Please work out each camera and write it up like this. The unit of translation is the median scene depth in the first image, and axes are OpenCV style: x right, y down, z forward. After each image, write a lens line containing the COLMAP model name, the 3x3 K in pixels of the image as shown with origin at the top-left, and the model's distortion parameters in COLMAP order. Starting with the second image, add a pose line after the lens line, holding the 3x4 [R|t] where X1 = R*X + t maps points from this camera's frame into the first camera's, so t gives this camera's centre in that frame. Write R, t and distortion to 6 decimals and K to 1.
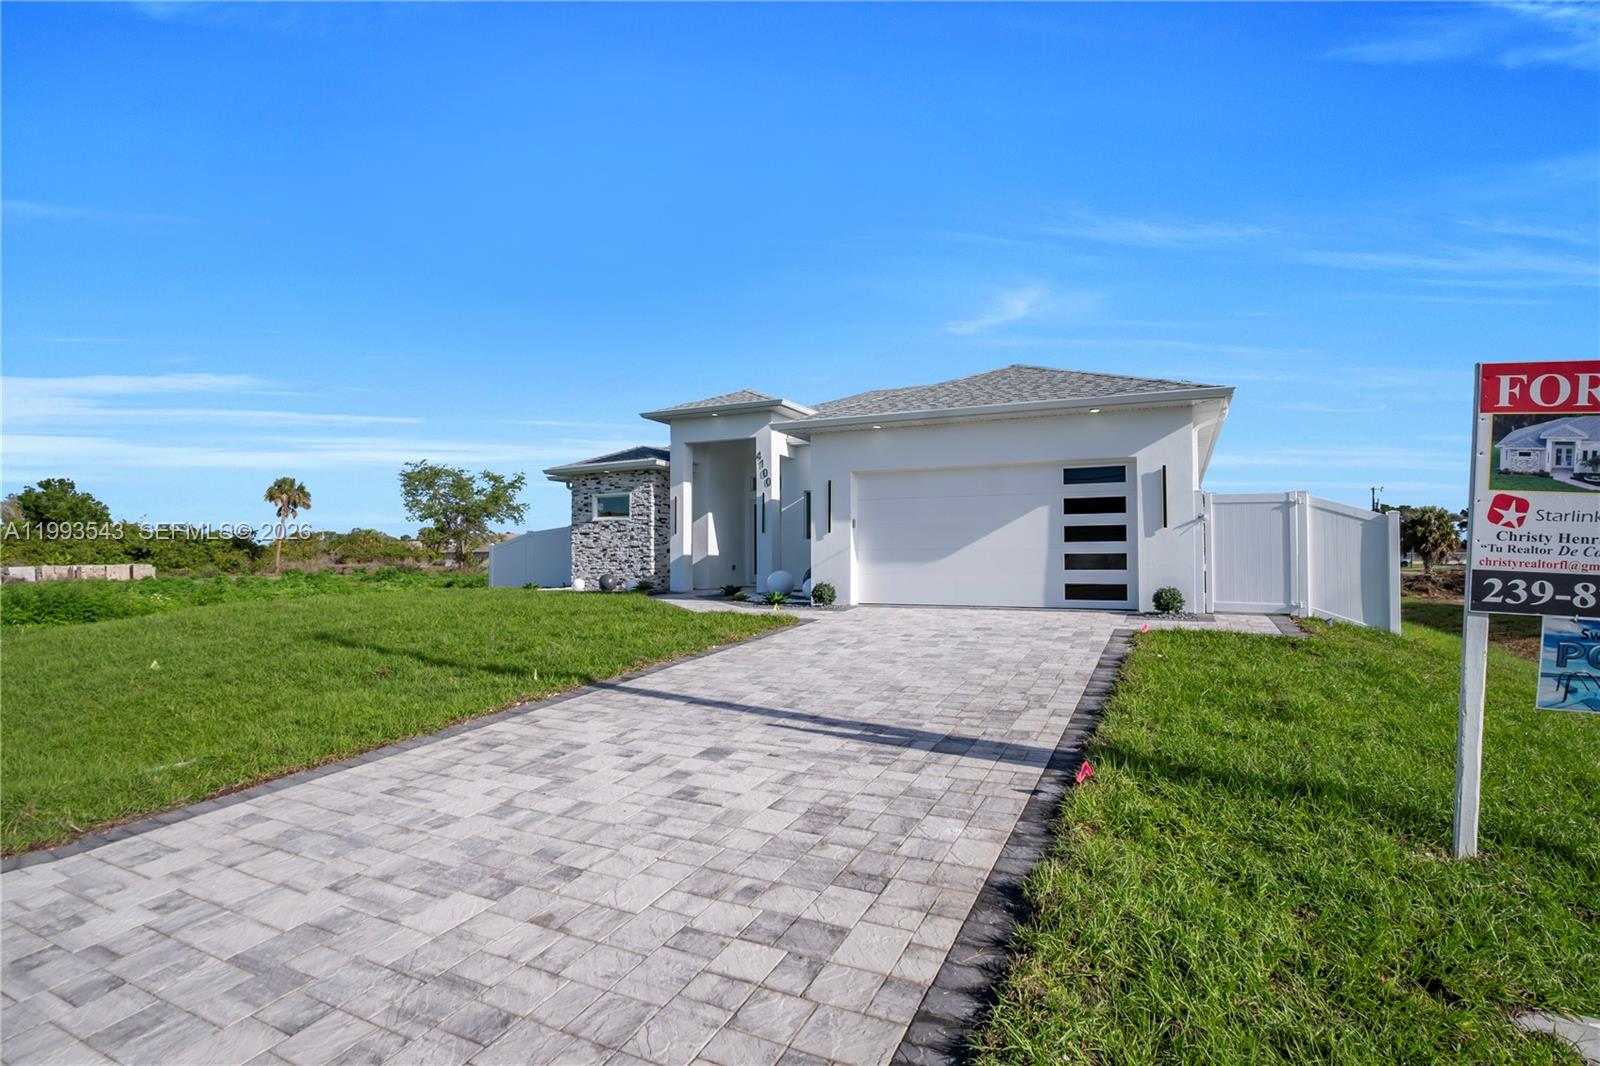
lens RADIAL K [[769.1, 0, 794.6], [0, 769.1, 535.1], [0, 0, 1]] dist [-0.036366, 0.002616]
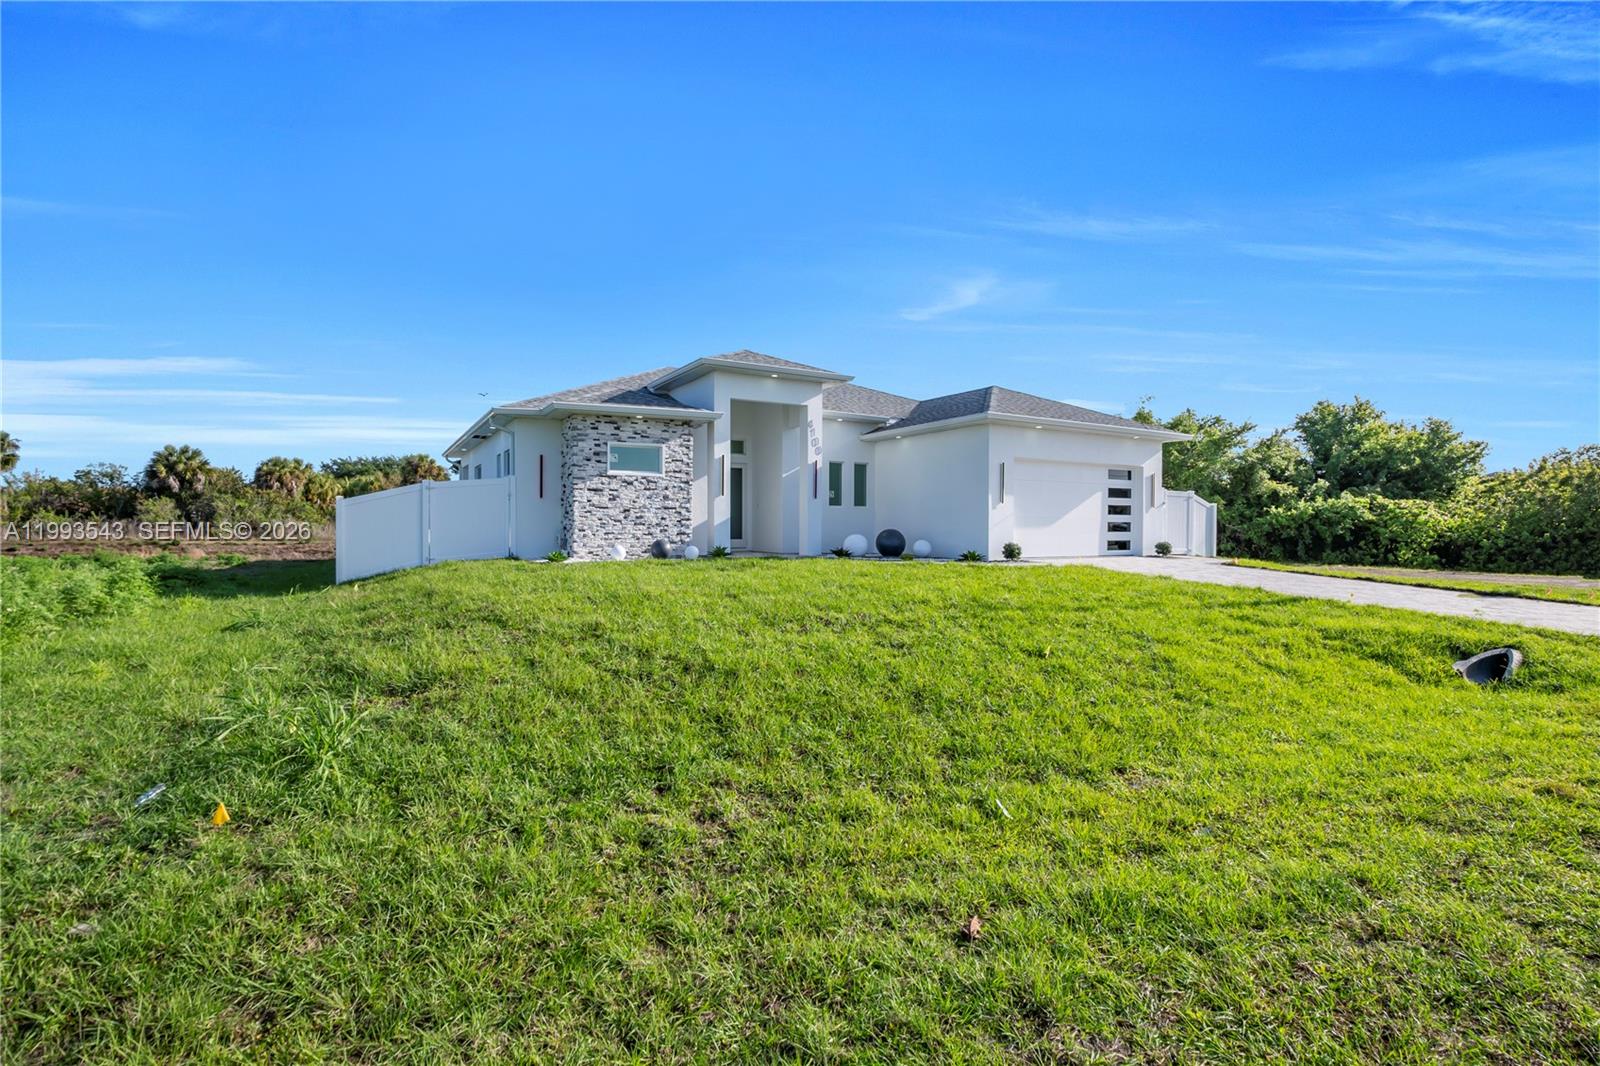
lens RADIAL K [[769.1, 0, 801.0], [0, 769.1, 535.8], [0, 0, 1]] dist [-0.036366, 0.002616]
pose [[0.564373, -0.003784, 0.825511, -0.842868], [-0.029864, 0.999241, 0.024997, 0.020350], [-0.824979, -0.038761, 0.563832, 0.388818]]
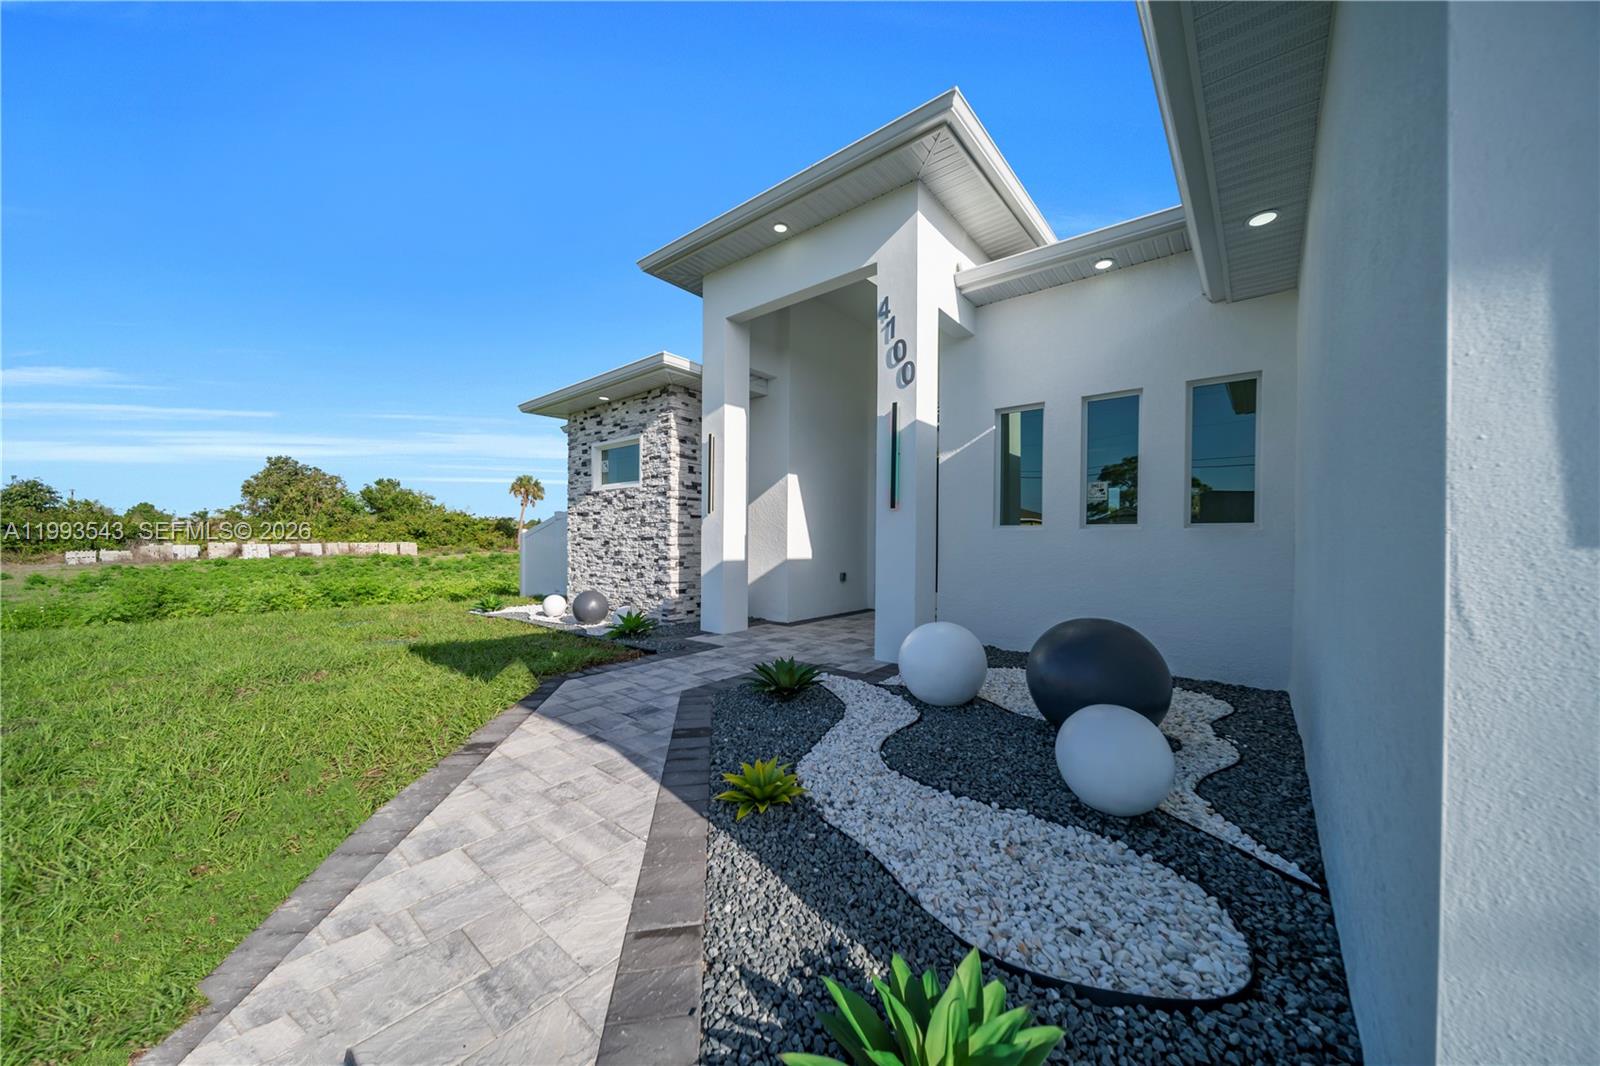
lens RADIAL K [[549.2, 0, 799.1], [0, 549.2, 544.3], [0, 0, 1]] dist [0.000016, -0.000500]
pose [[0.970969, 0.015938, -0.238674, -0.018714], [-0.006935, 0.999234, 0.038511, 0.004003], [0.239105, -0.035738, 0.970336, 0.665070]]
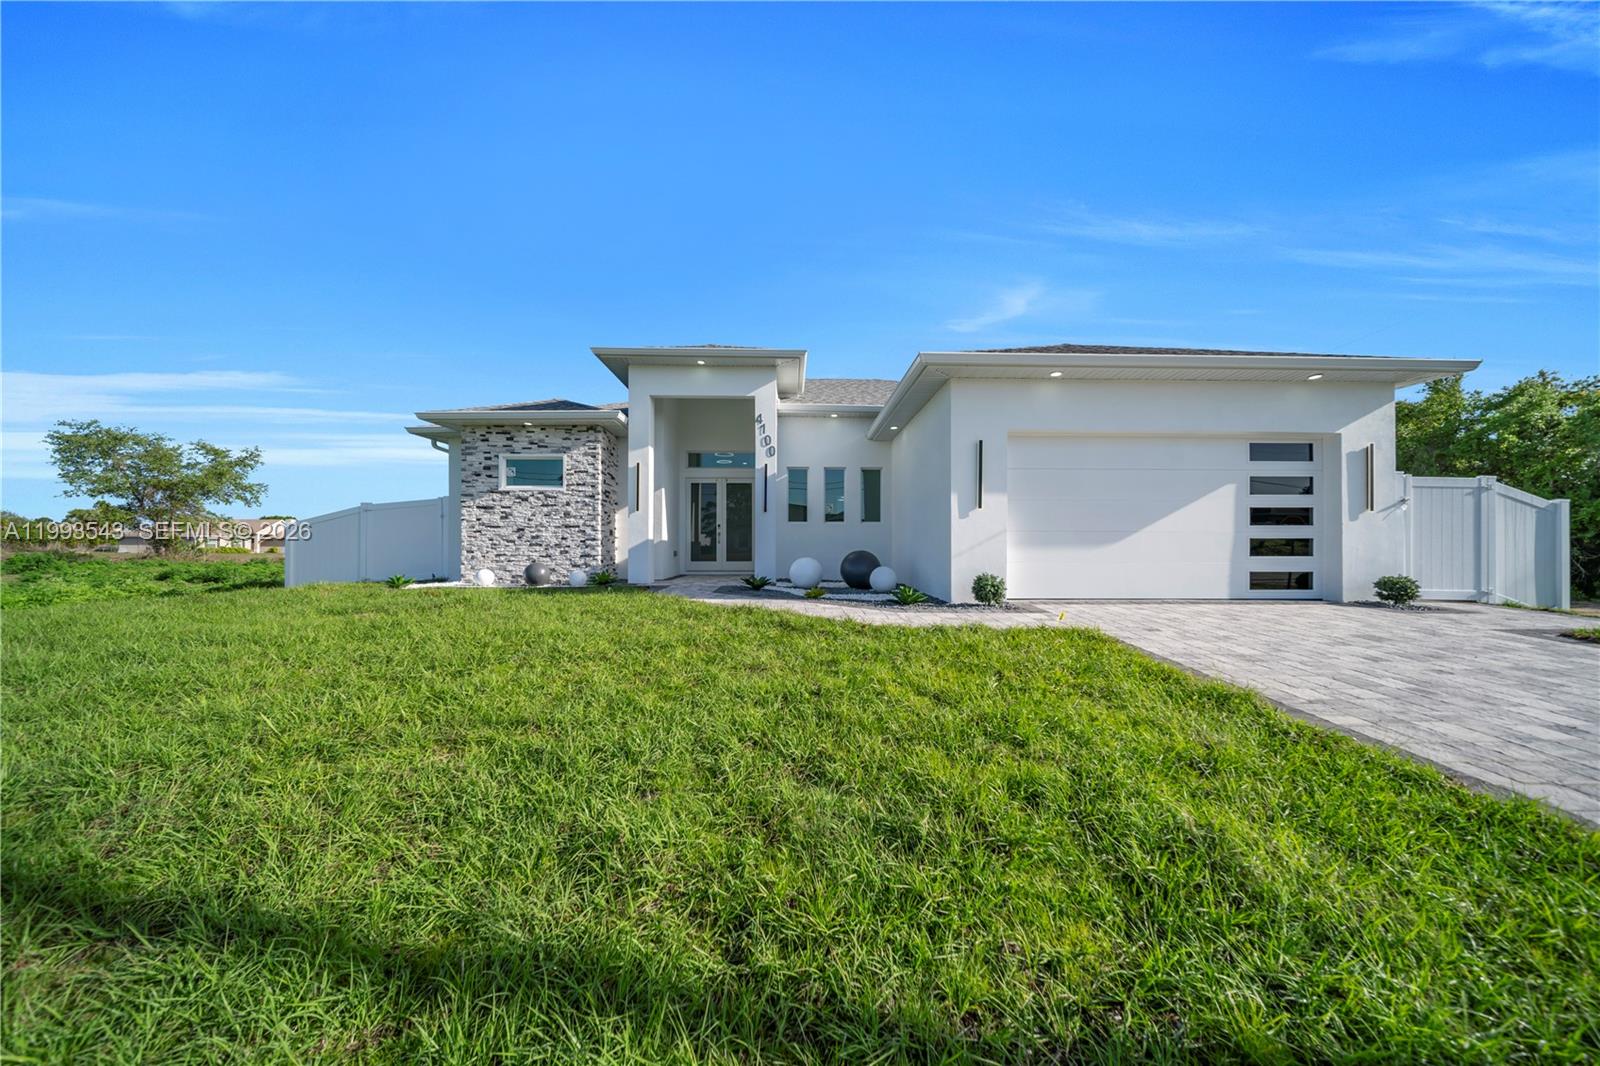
lens RADIAL K [[549.2, 0, 798.6], [0, 549.2, 540.2], [0, 0, 1]] dist [0.000016, -0.000500]
pose [[0.889968, 0.010885, 0.455893, -0.256351], [-0.018810, 0.999740, 0.012851, 0.017637], [-0.455635, -0.020012, 0.889942, 0.417659]]
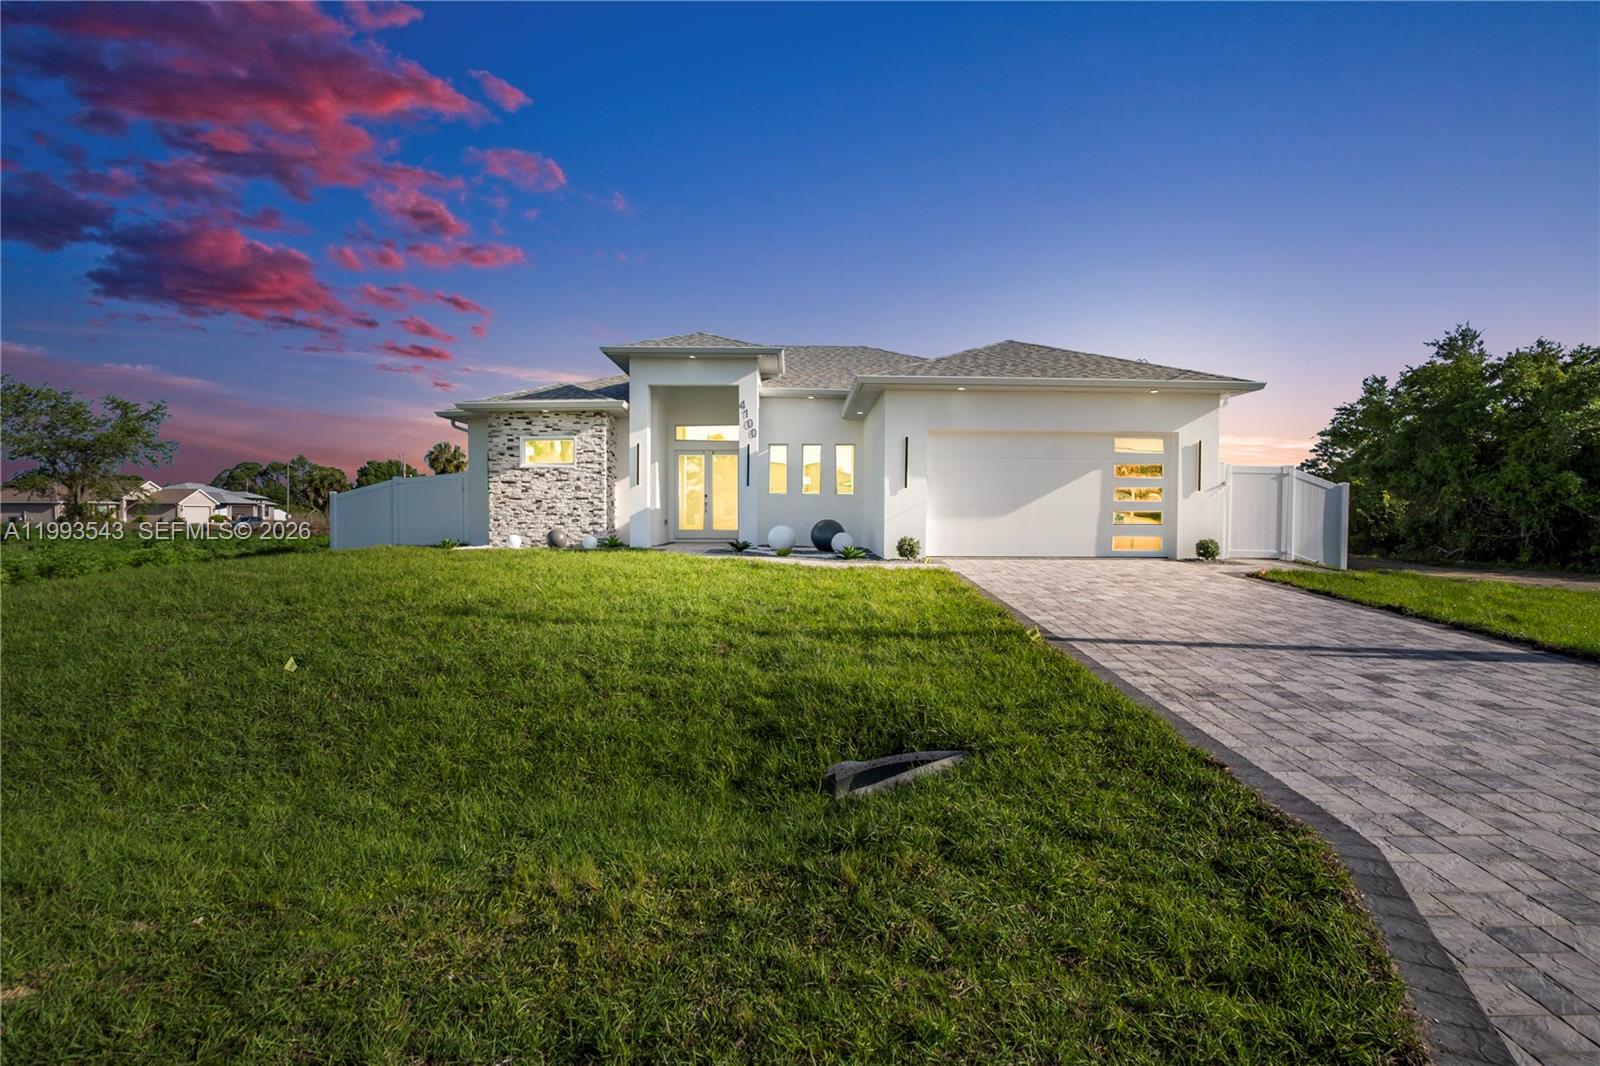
lens RADIAL K [[769.1, 0, 795.6], [0, 769.1, 535.3], [0, 0, 1]] dist [-0.036366, 0.002616]
pose [[0.895819, -0.003659, 0.444403, -0.380567], [-0.020994, 0.998501, 0.050541, 0.007755], [-0.443922, -0.054606, 0.894400, 0.102078]]
